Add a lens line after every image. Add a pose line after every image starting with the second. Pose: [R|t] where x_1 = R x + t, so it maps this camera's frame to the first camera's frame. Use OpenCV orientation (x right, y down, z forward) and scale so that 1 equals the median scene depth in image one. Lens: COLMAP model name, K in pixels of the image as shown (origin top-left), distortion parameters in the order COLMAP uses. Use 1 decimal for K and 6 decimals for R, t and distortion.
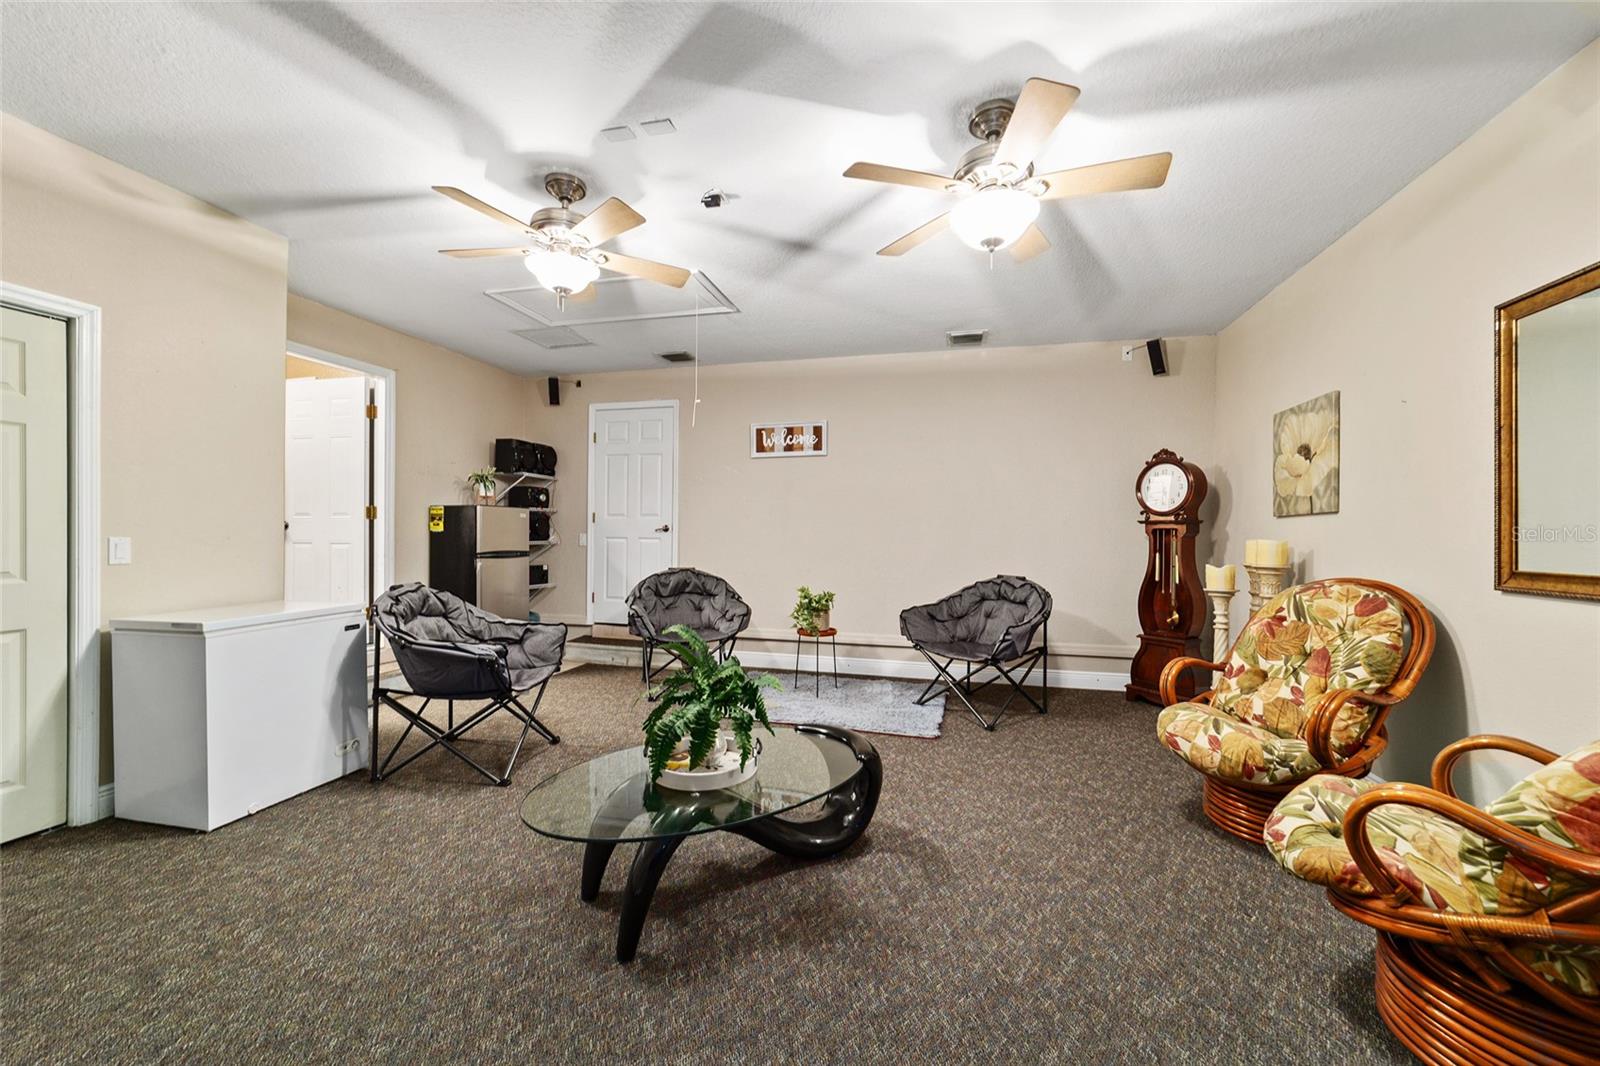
lens RADIAL K [[615.4, 0, 791.6], [0, 615.4, 534.4], [0, 0, 1]] dist [-0.001410, -0.000052]
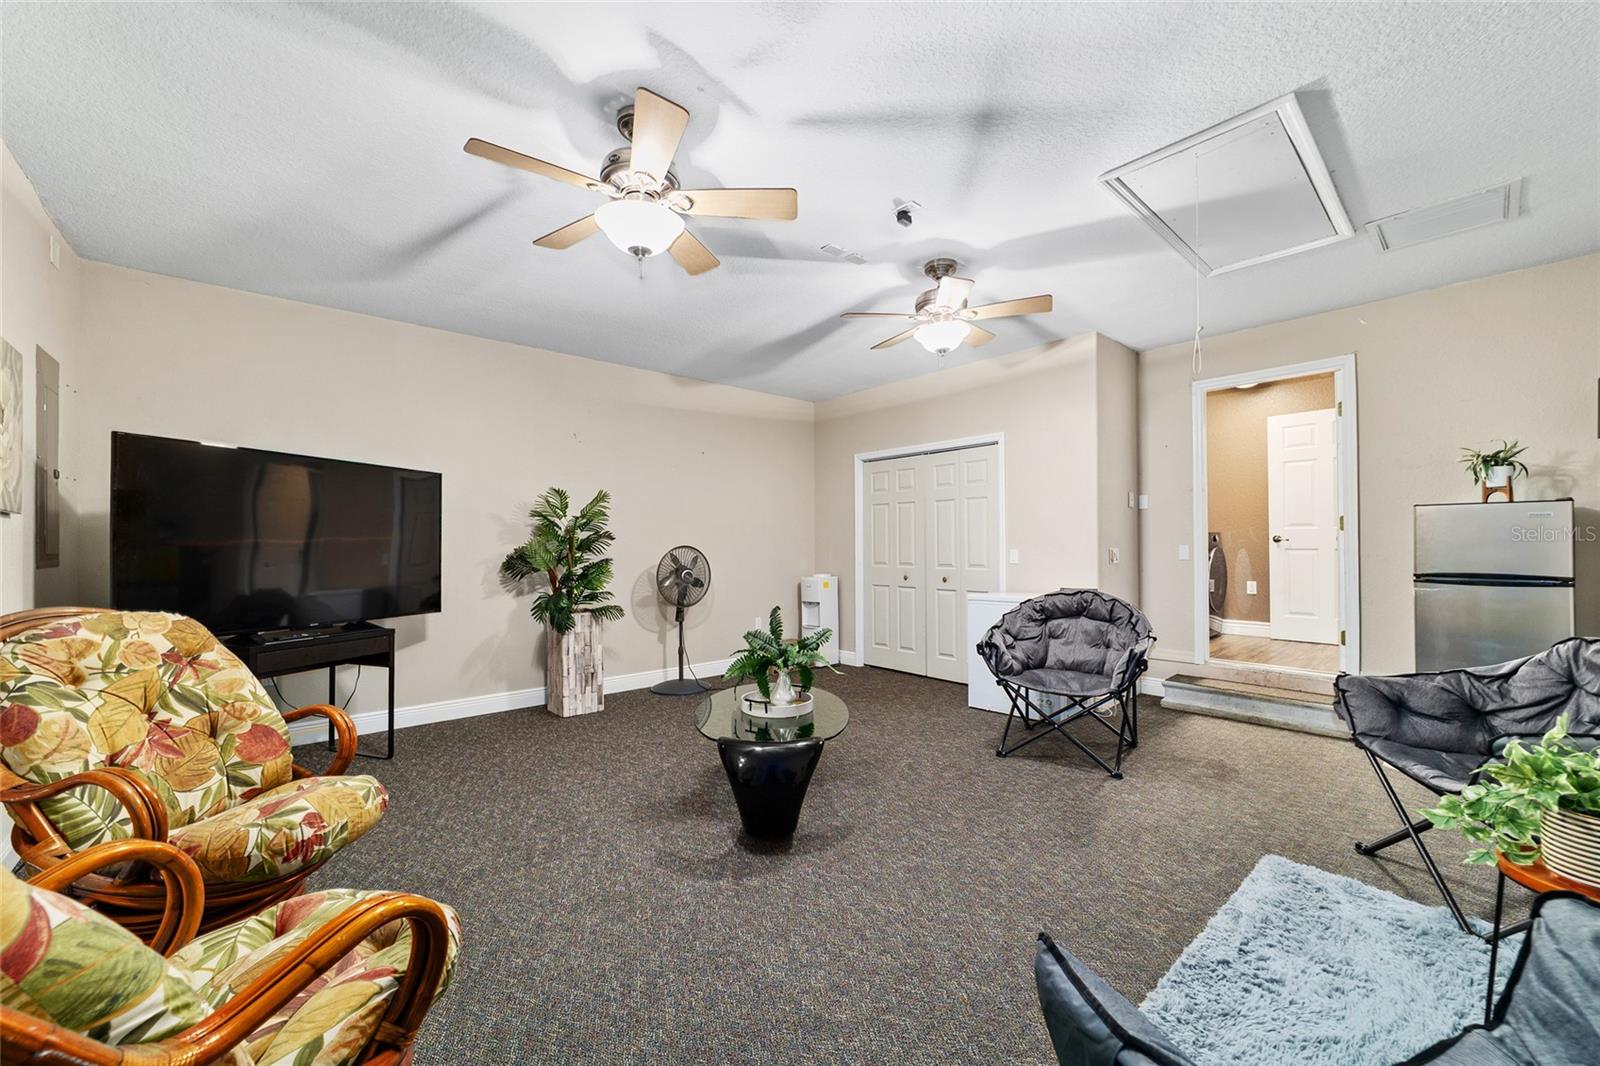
lens RADIAL K [[615.4, 0, 788.9], [0, 615.4, 539.3], [0, 0, 1]] dist [-0.001410, -0.000052]
pose [[-0.553857, -0.009727, -0.832555, 0.800226], [0.002953, 0.999903, -0.013646, -0.000885], [0.832606, -0.010017, -0.553774, 1.382827]]
